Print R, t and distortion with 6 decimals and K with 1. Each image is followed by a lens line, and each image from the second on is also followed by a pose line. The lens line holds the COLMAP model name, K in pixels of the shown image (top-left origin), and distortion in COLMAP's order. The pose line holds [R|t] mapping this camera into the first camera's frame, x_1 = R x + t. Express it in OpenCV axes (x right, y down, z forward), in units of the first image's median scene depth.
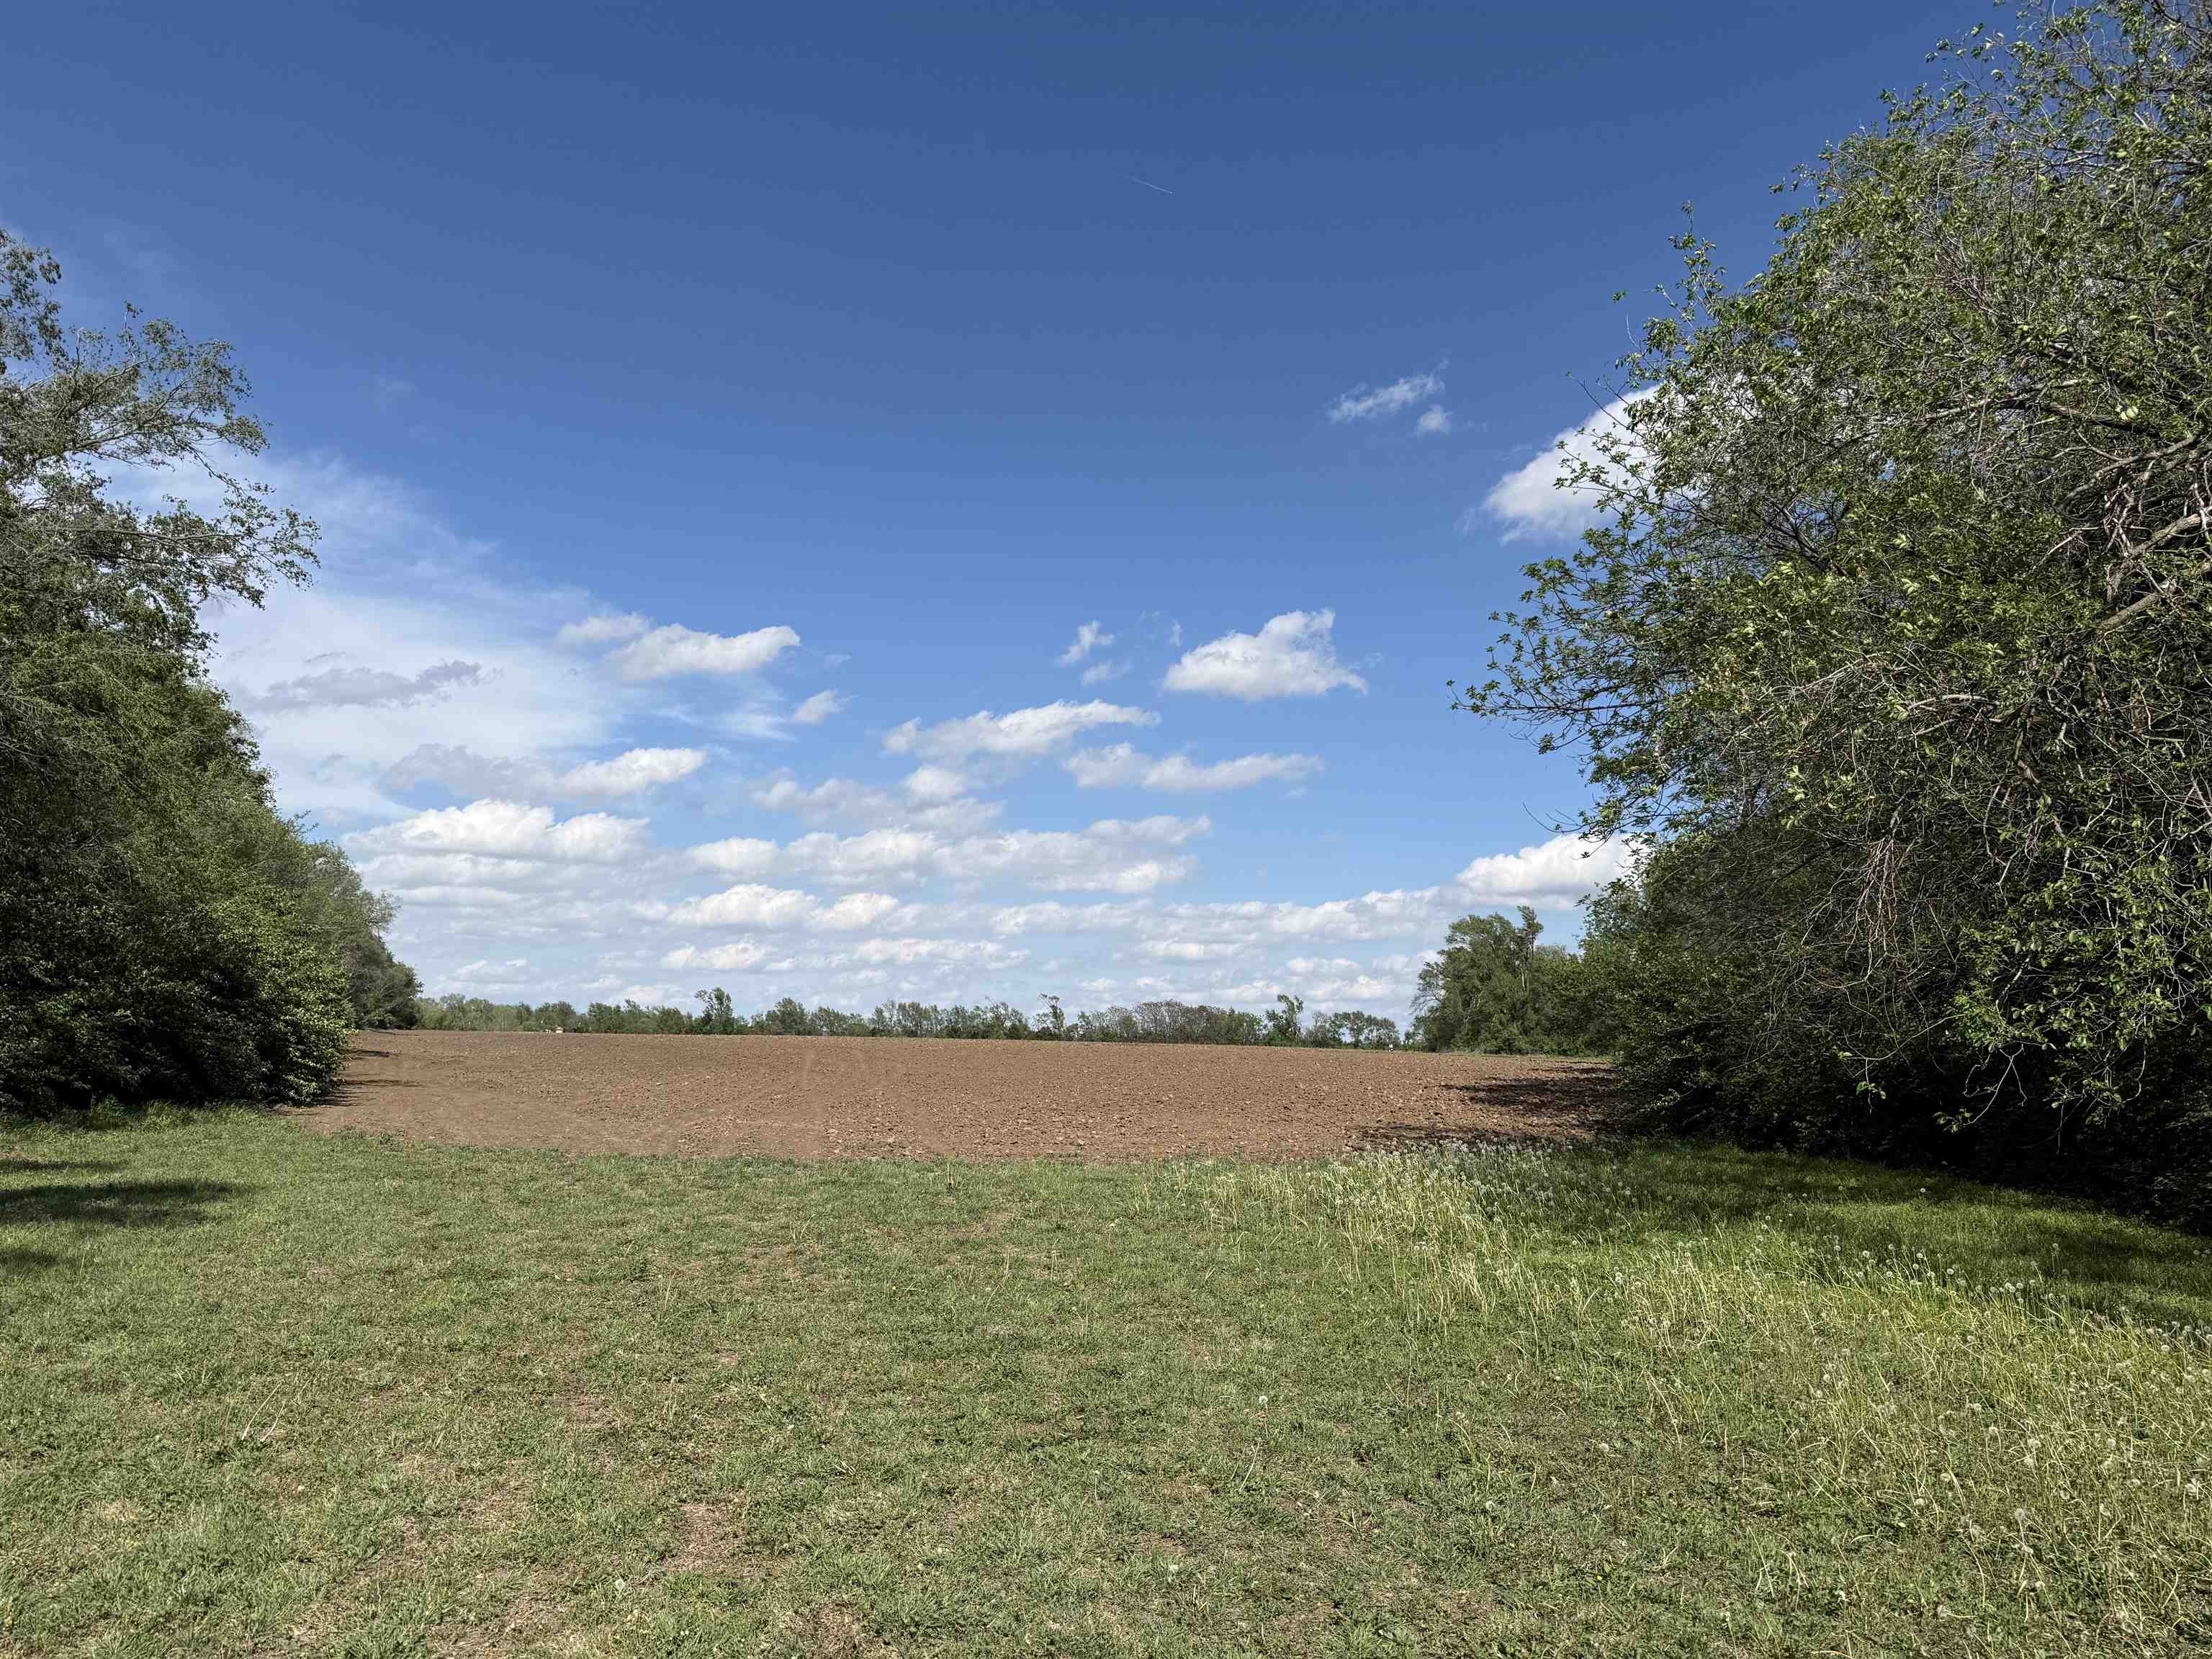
lens RADIAL K [[1566.6, 0, 1106.0], [0, 1566.6, 829.5], [0, 0, 1]] dist [0.052856, -0.129815]
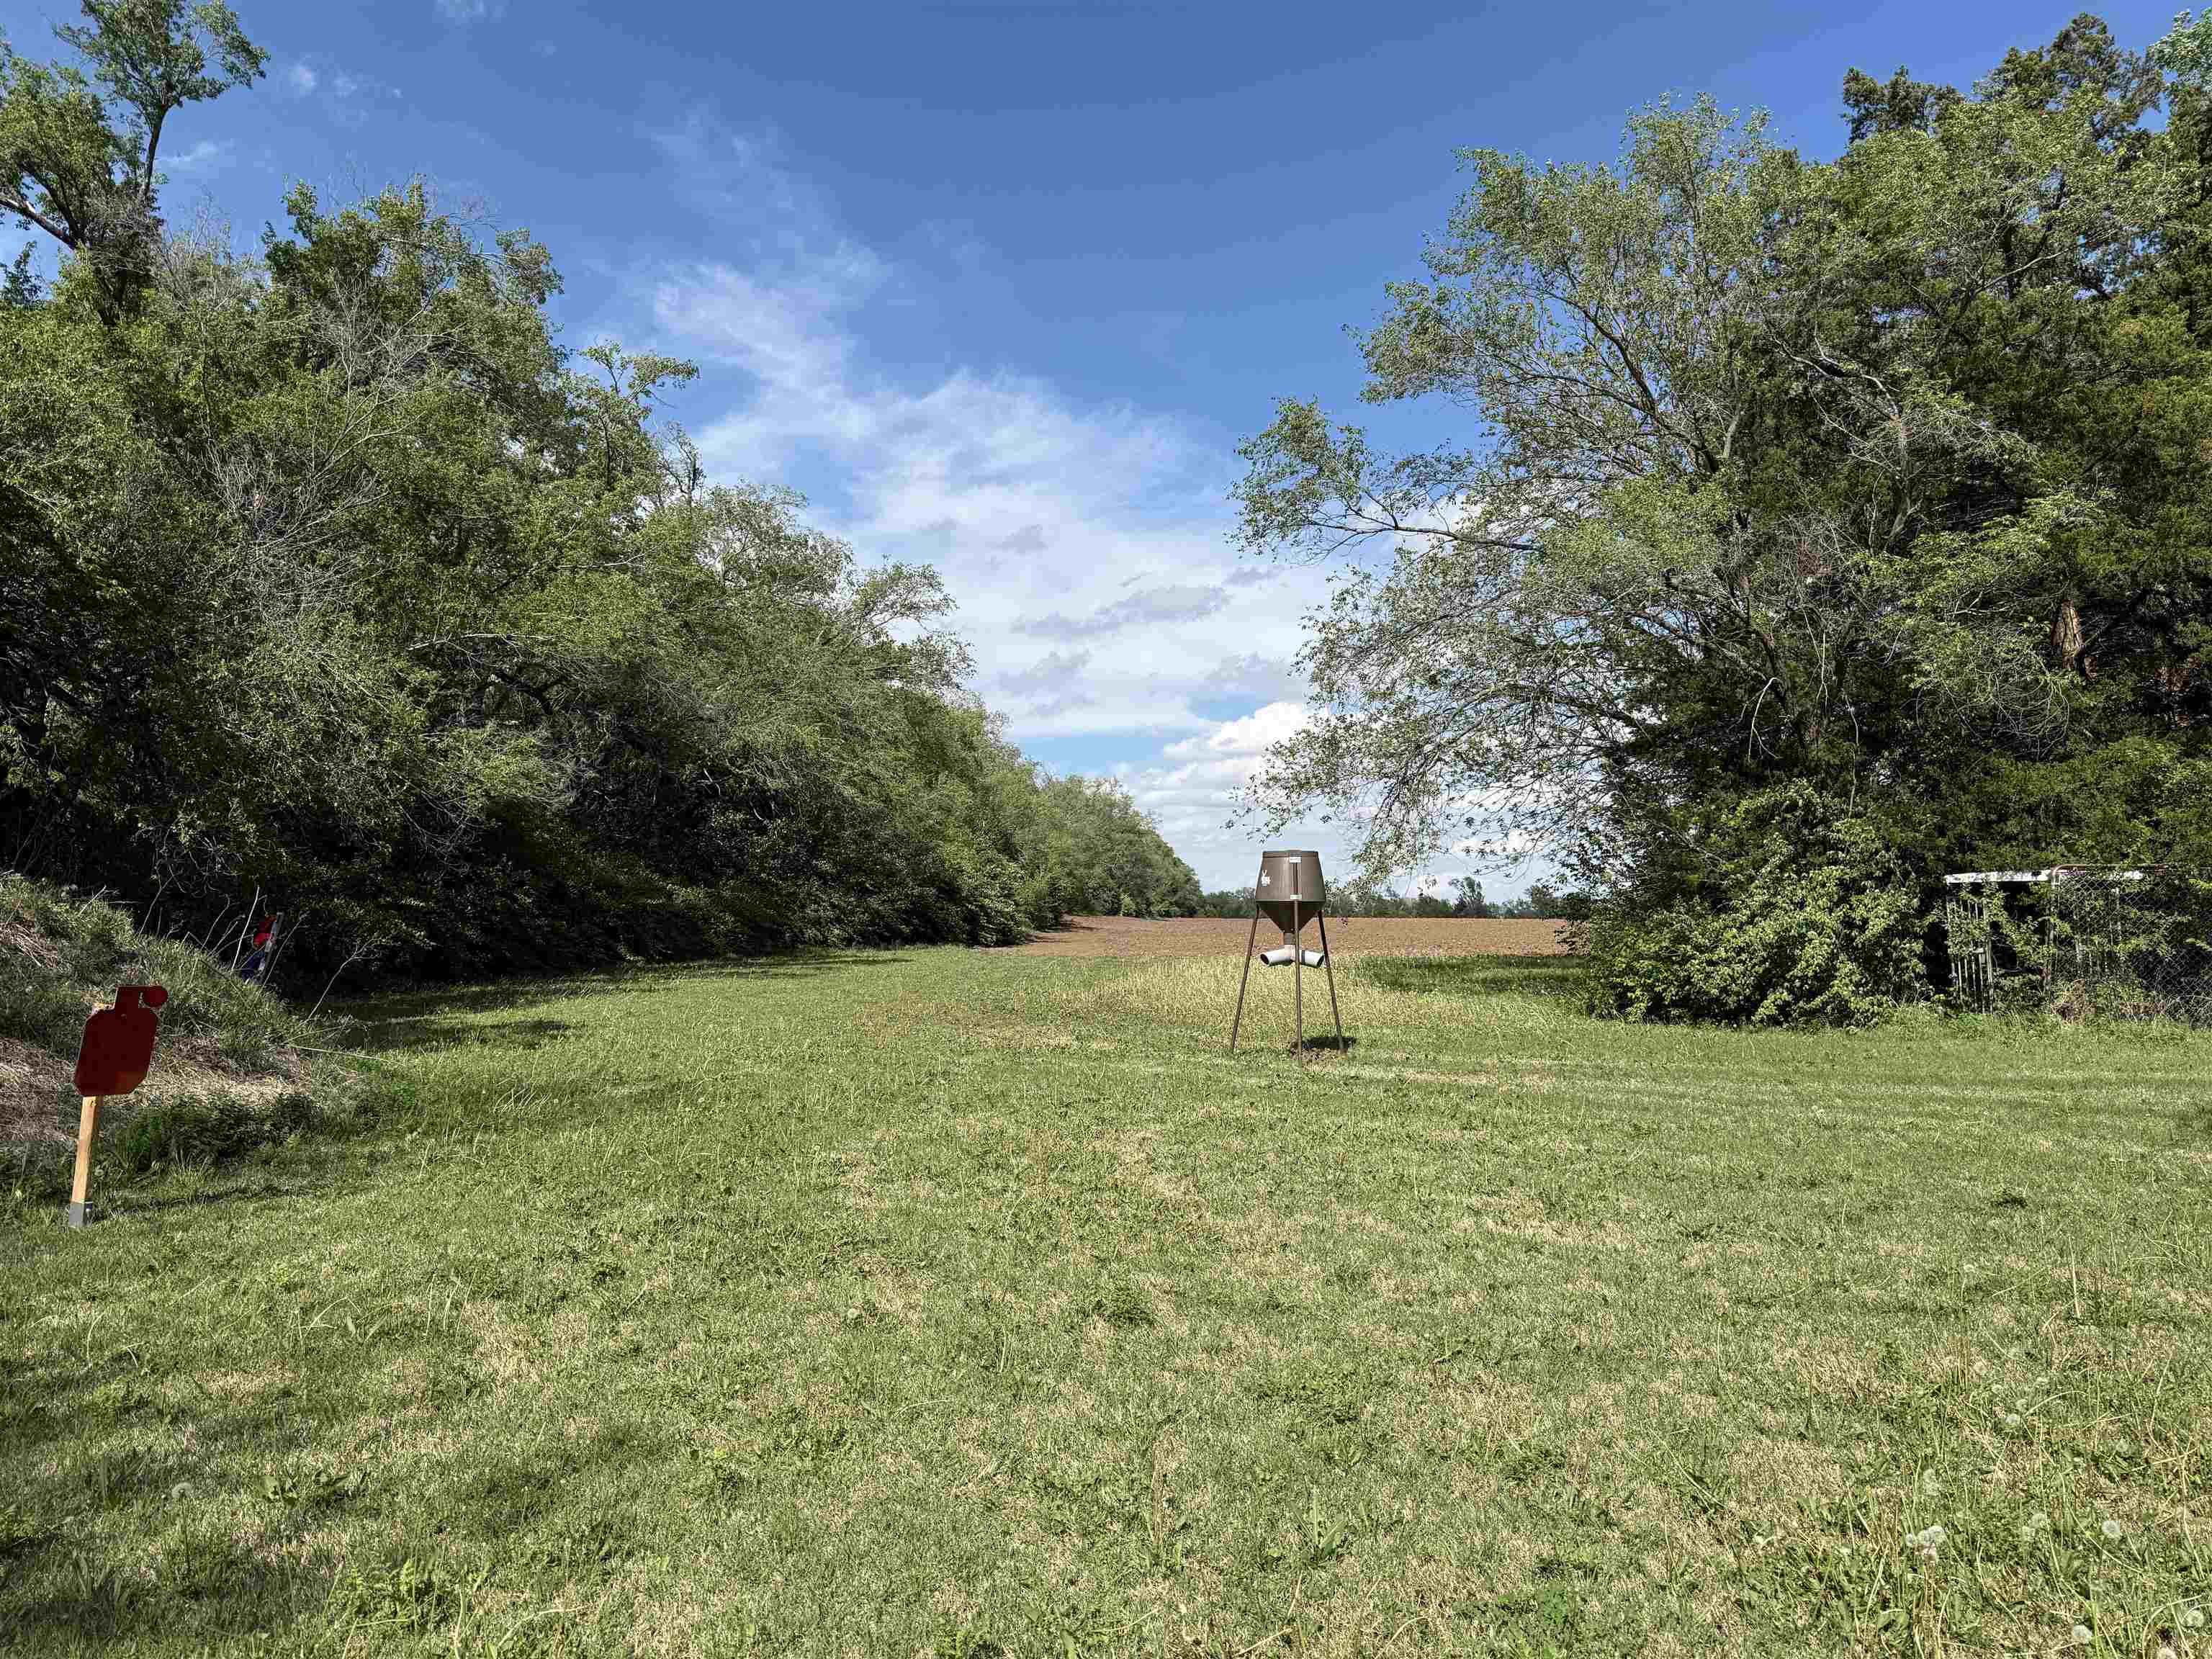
lens RADIAL K [[1566.6, 0, 1106.0], [0, 1566.6, 829.5], [0, 0, 1]] dist [0.052856, -0.129815]
pose [[0.883578, -0.042317, -0.466367, 0.484492], [0.075404, 0.995770, 0.052508, -0.060068], [0.462172, -0.081561, 0.883031, -0.598887]]
